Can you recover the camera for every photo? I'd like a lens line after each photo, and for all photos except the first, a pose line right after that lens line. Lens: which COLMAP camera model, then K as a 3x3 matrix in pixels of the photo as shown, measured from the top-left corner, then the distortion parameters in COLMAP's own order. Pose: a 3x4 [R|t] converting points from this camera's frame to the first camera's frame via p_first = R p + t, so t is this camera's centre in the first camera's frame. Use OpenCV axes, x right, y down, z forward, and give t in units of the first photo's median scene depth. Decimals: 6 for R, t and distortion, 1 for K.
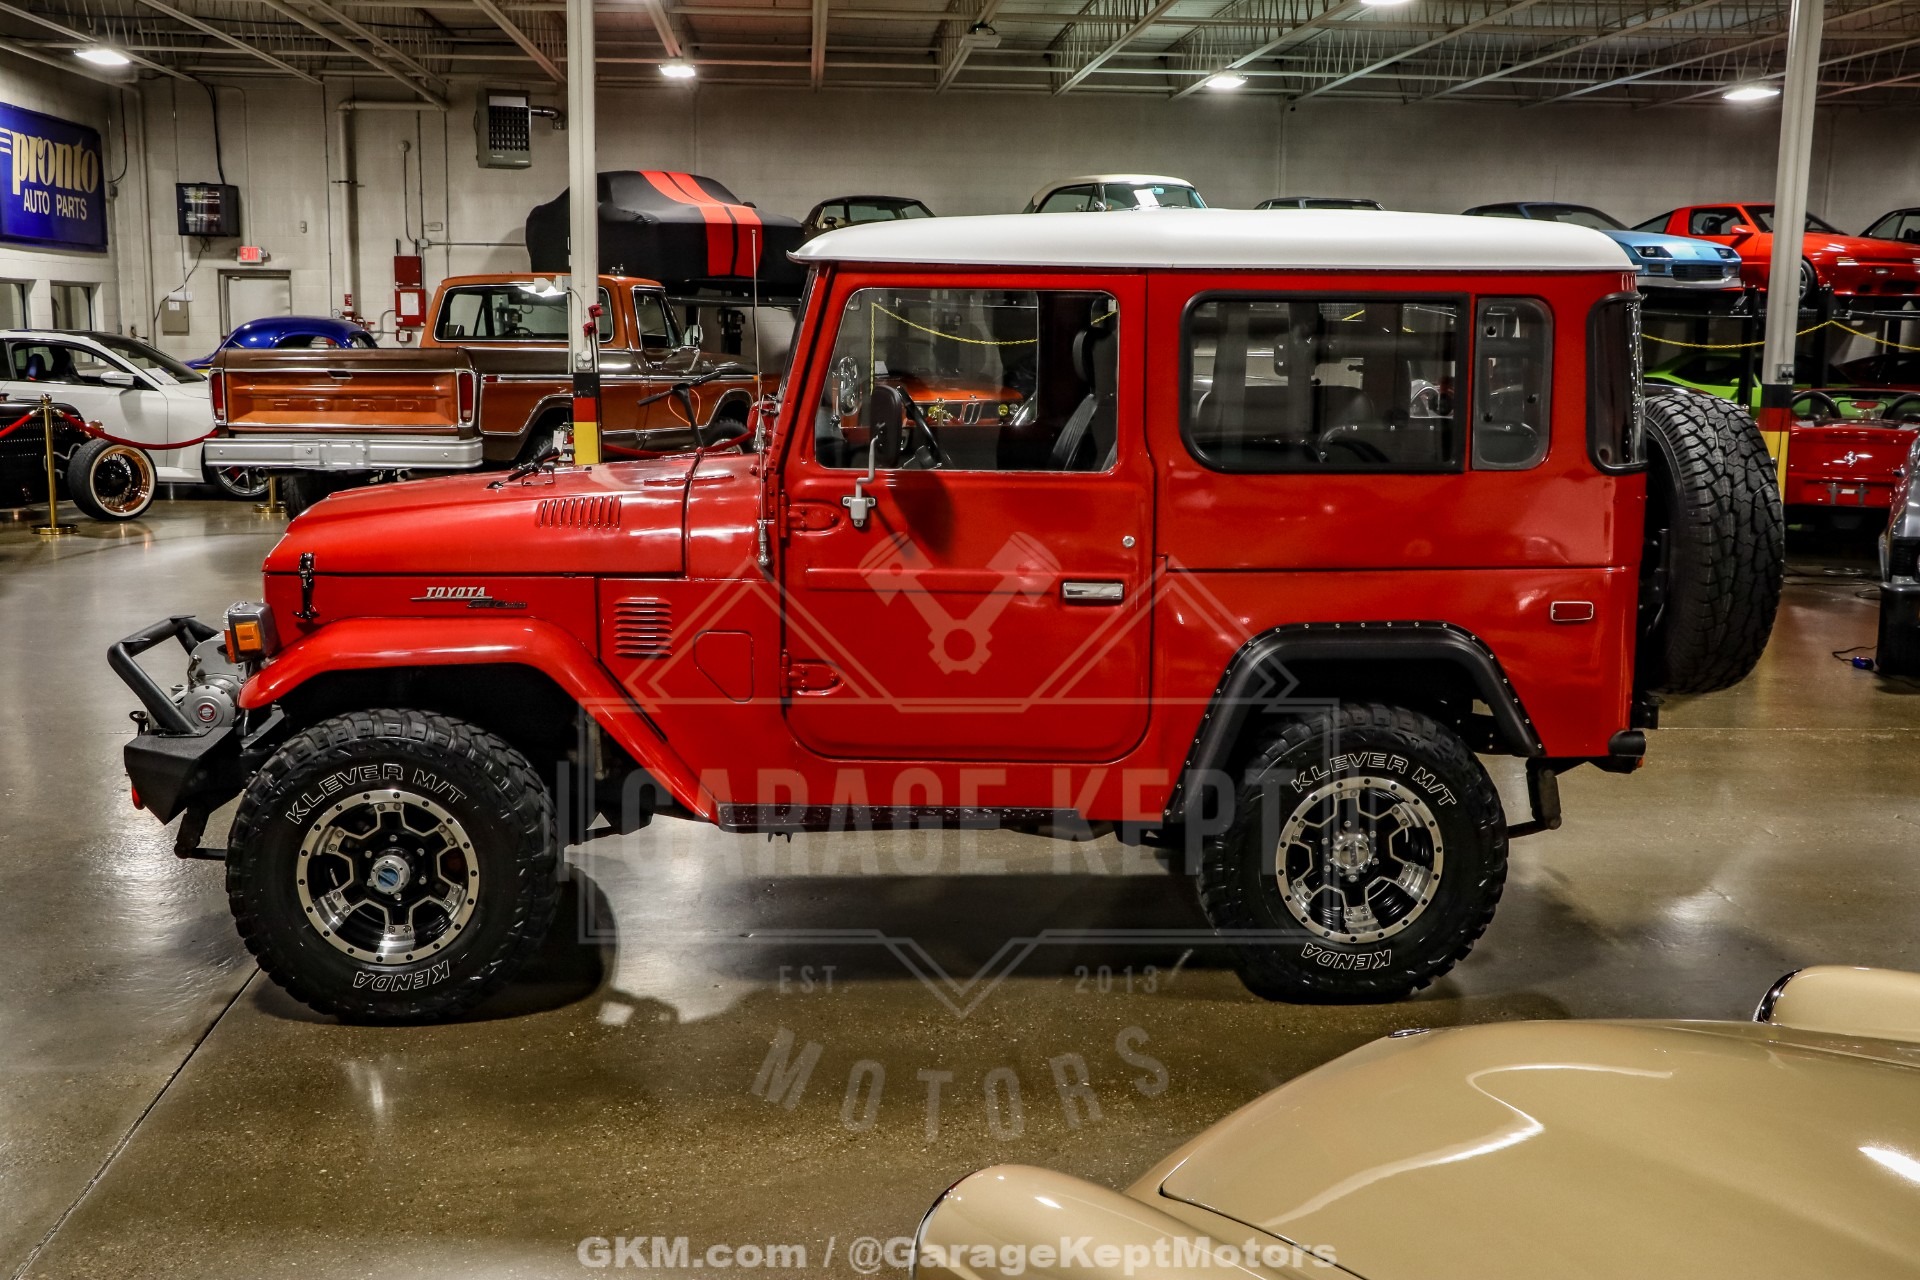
lens RADIAL K [[2118.5, 0, 1009.4], [0, 2118.5, 637.9], [0, 0, 1]] dist [-0.080401, 0.291997]
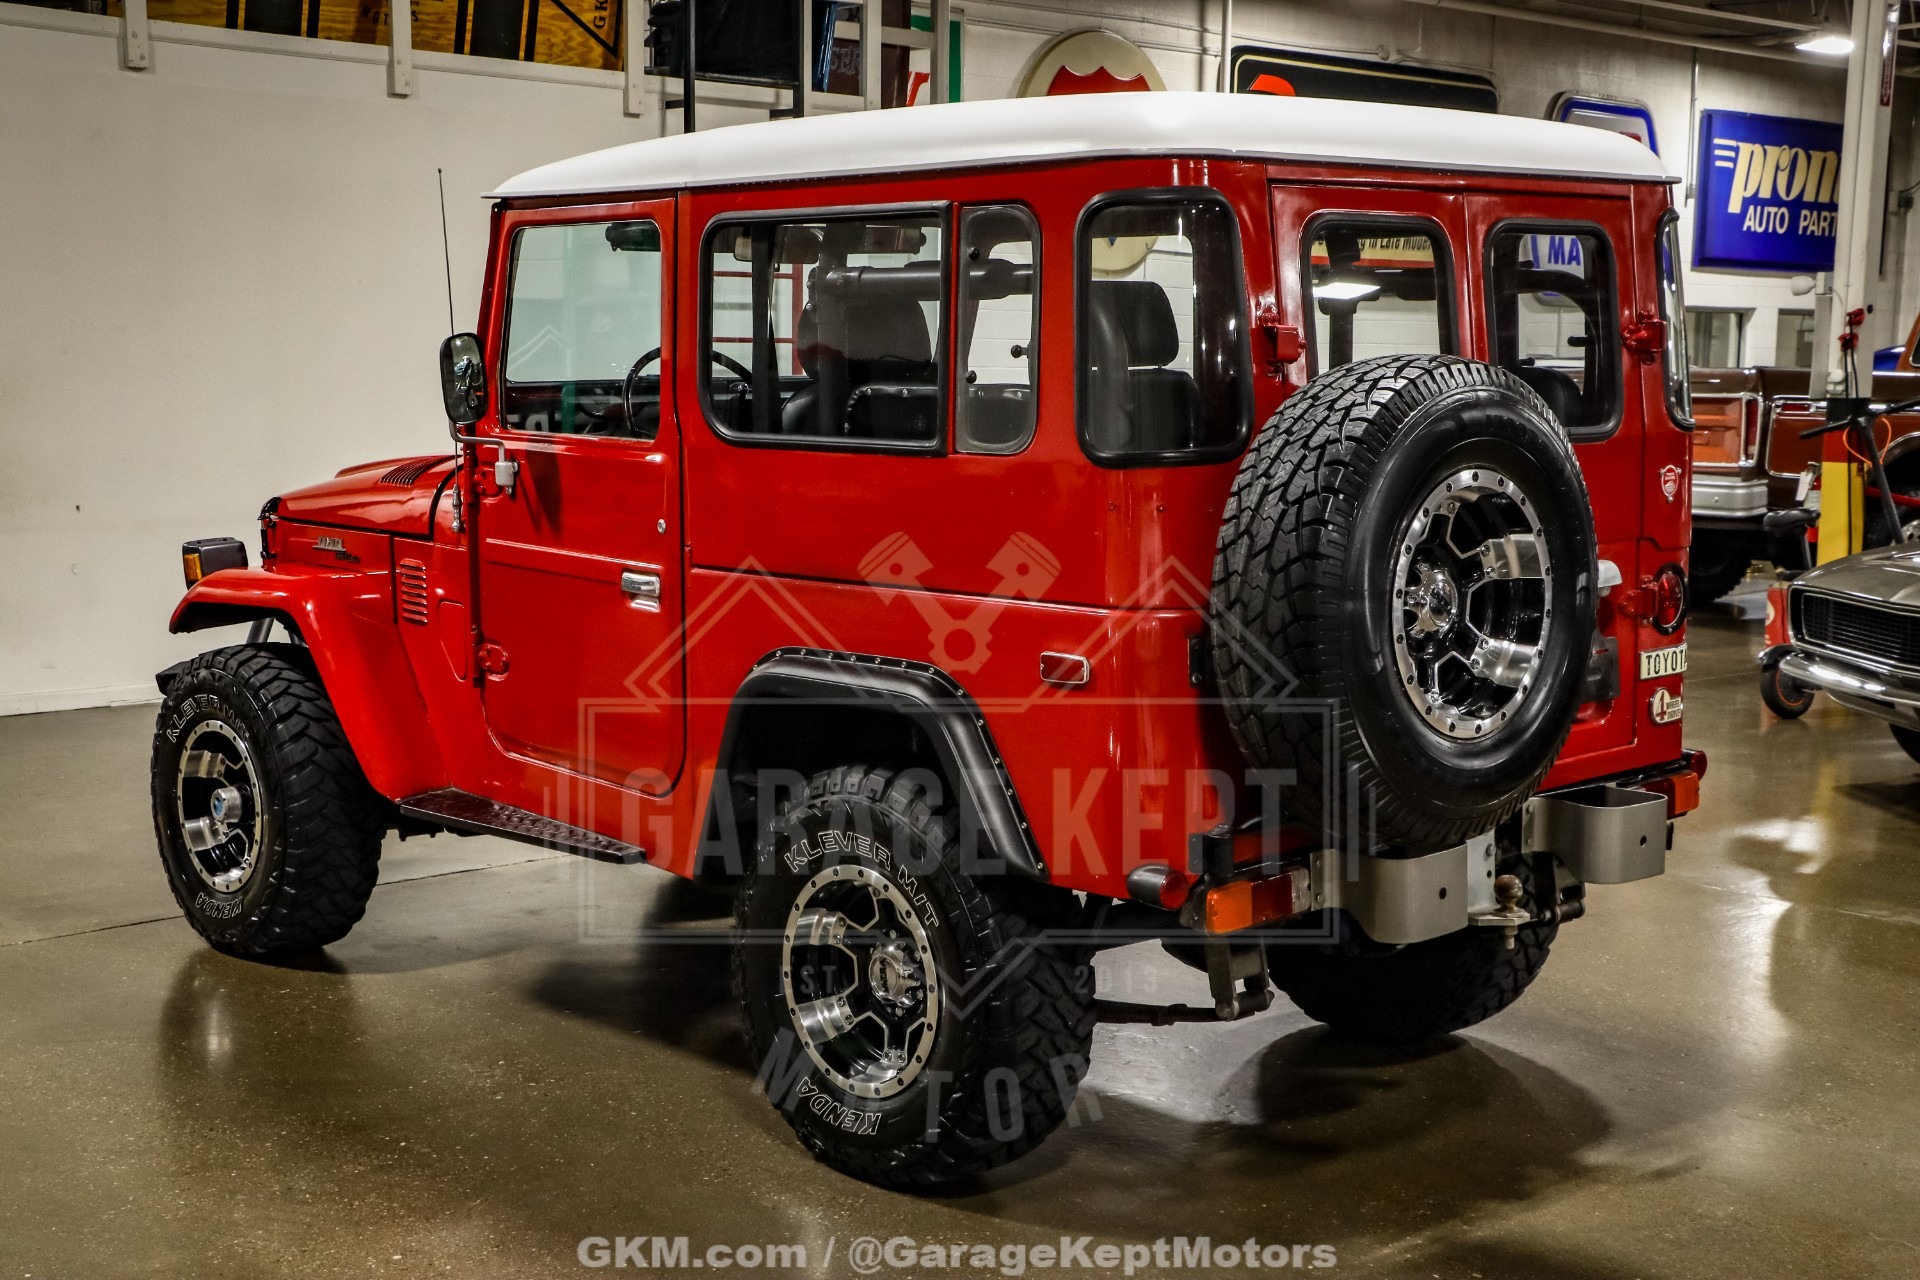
lens RADIAL K [[2545.9, 0, 1005.6], [0, 2545.9, 645.1], [0, 0, 1]] dist [0.074328, 0.036028]
pose [[0.623367, 0.087545, -0.777013, 0.879026], [-0.123030, 0.992316, 0.013101, -0.028328], [0.772190, 0.087429, 0.629348, 0.472115]]
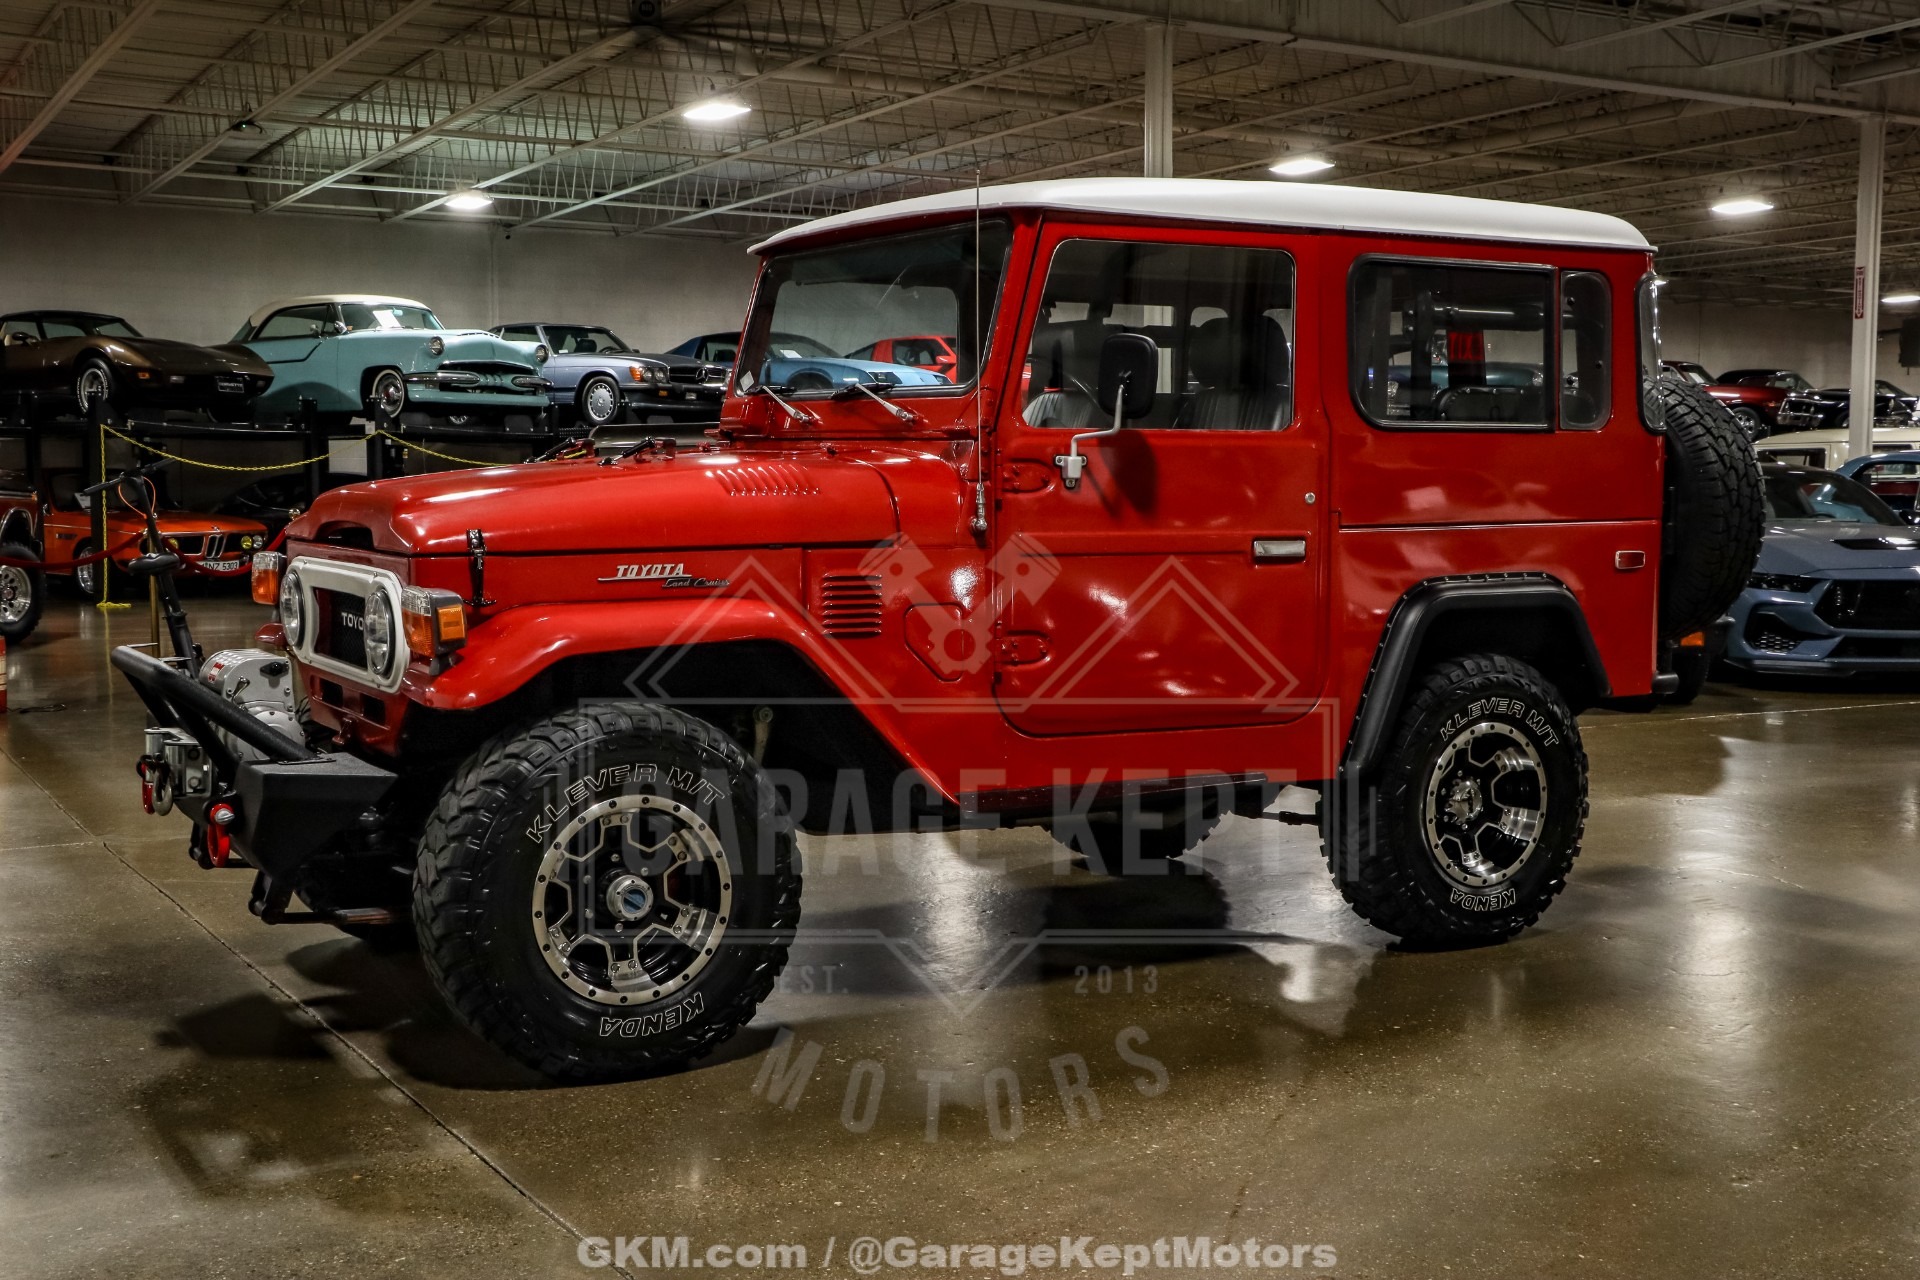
lens RADIAL K [[2118.5, 0, 1009.4], [0, 2118.5, 637.9], [0, 0, 1]] dist [-0.080401, 0.291997]
pose [[0.902195, -0.044359, 0.429041, -0.491887], [0.076641, 0.995356, -0.058252, 0.066211], [-0.424464, 0.085437, 0.901405, 0.153929]]
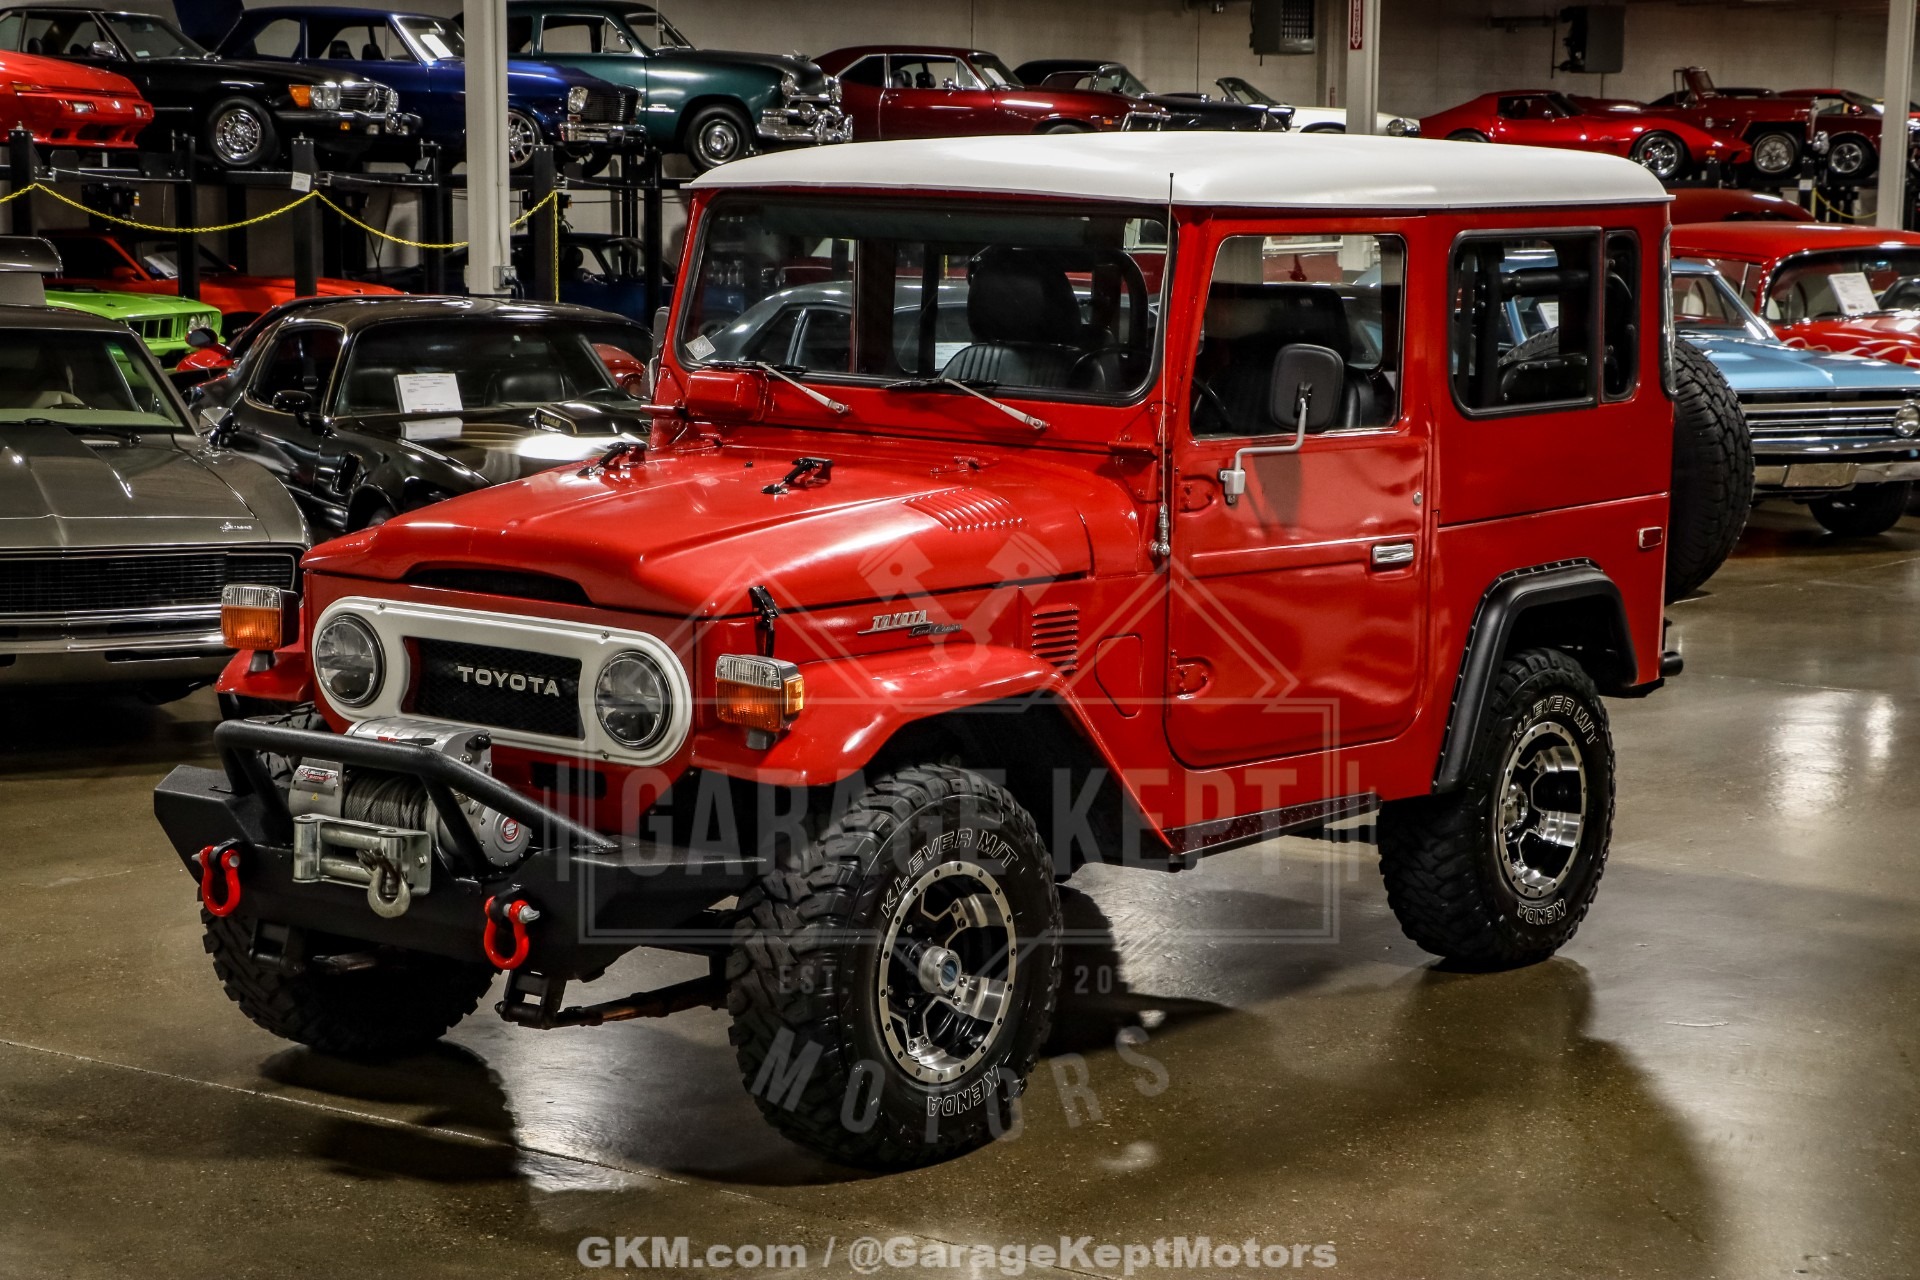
lens RADIAL K [[3618.2, 0, 960.0], [0, 3618.2, 640.0], [0, 0, 1]] dist [0.176423, -0.061654]
pose [[0.696714, -0.097675, 0.710668, -1.204850], [0.111287, 0.993410, 0.027434, -0.048229], [-0.708664, 0.059975, 0.702992, 0.009094]]
